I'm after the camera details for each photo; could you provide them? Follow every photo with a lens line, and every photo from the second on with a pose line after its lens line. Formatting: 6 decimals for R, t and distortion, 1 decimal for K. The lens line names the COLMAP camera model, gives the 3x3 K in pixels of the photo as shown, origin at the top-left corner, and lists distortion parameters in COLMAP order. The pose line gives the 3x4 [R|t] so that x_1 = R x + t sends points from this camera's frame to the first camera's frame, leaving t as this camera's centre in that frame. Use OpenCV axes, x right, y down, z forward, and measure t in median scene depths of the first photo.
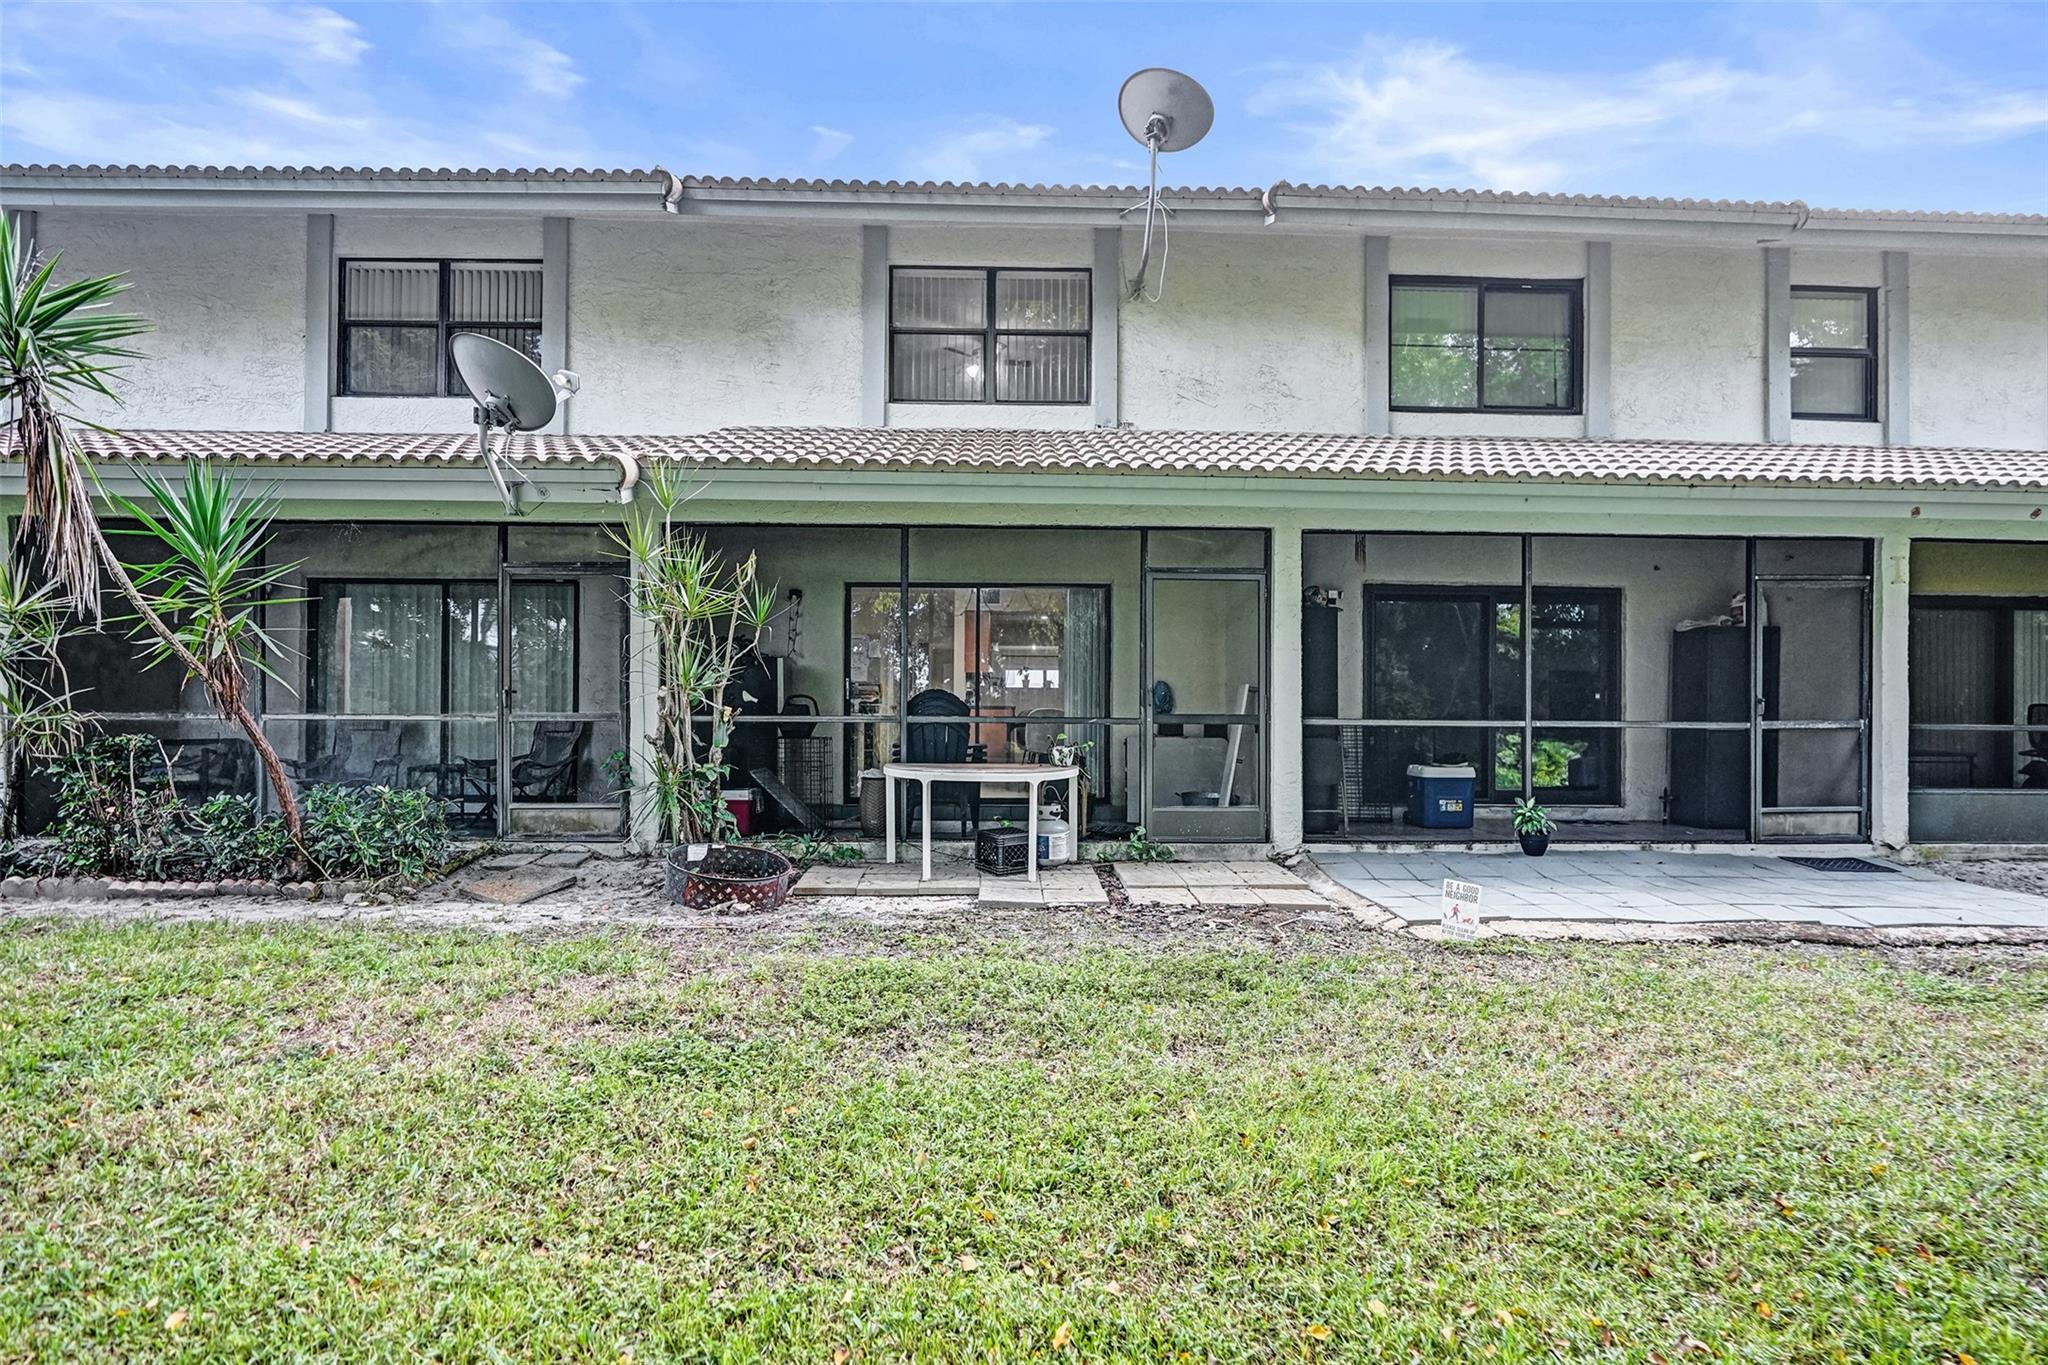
lens RADIAL K [[948.4, 0, 1041.4], [0, 948.4, 683.8], [0, 0, 1]] dist [-0.009802, 0.001336]
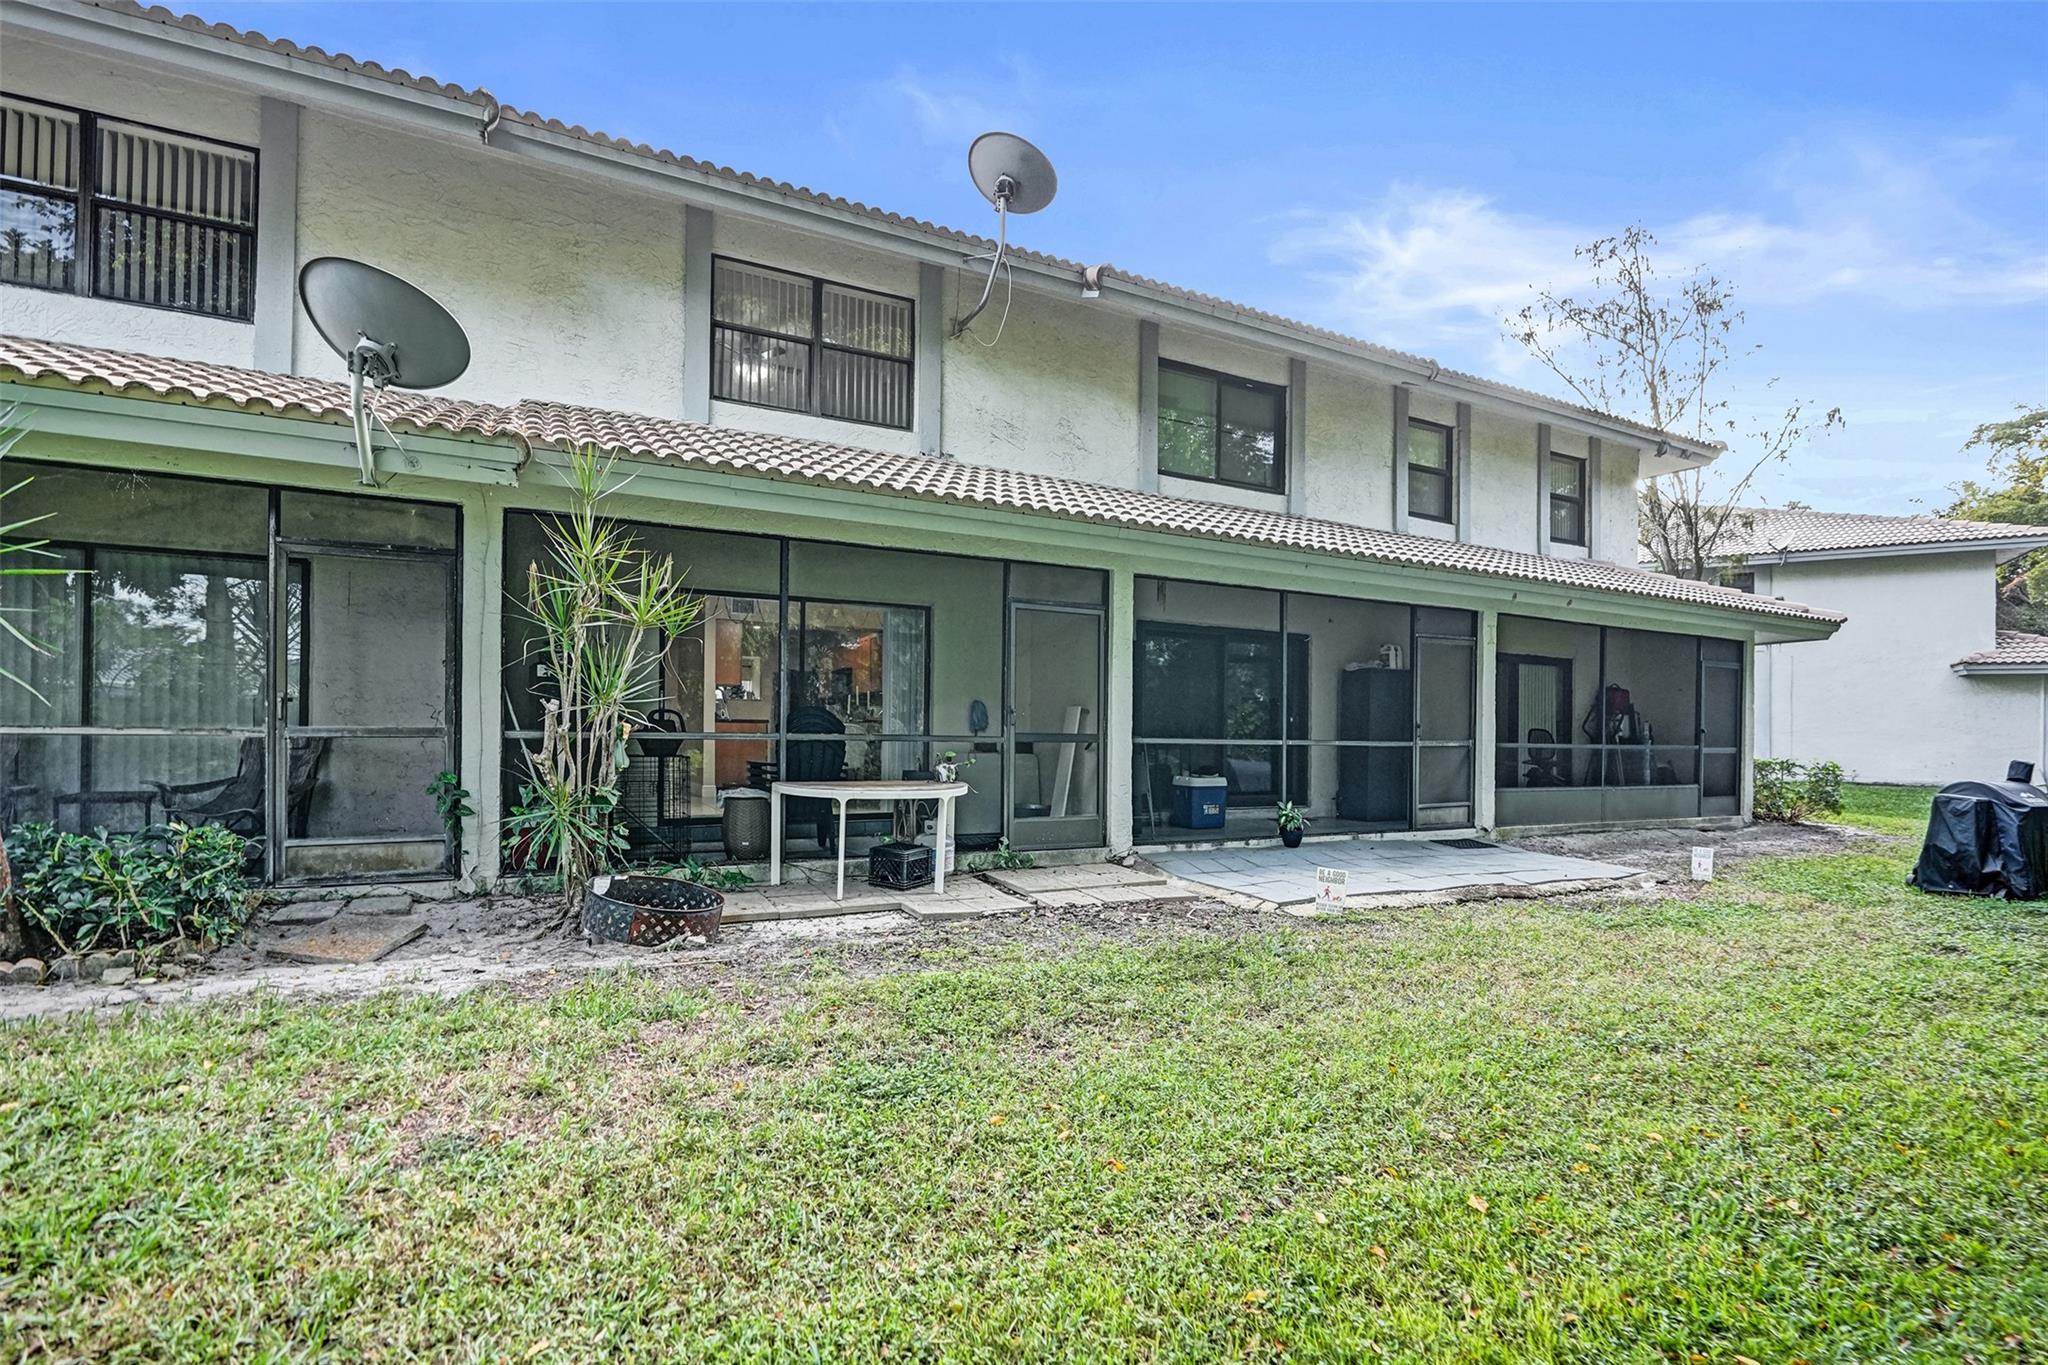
lens RADIAL K [[948.4, 0, 1038.1], [0, 948.4, 689.9], [0, 0, 1]] dist [-0.009802, 0.001336]
pose [[0.900044, 0.026240, 0.435009, -0.324340], [-0.024866, 0.999652, -0.008852, -0.008113], [-0.435089, -0.002850, 0.900383, 0.010626]]
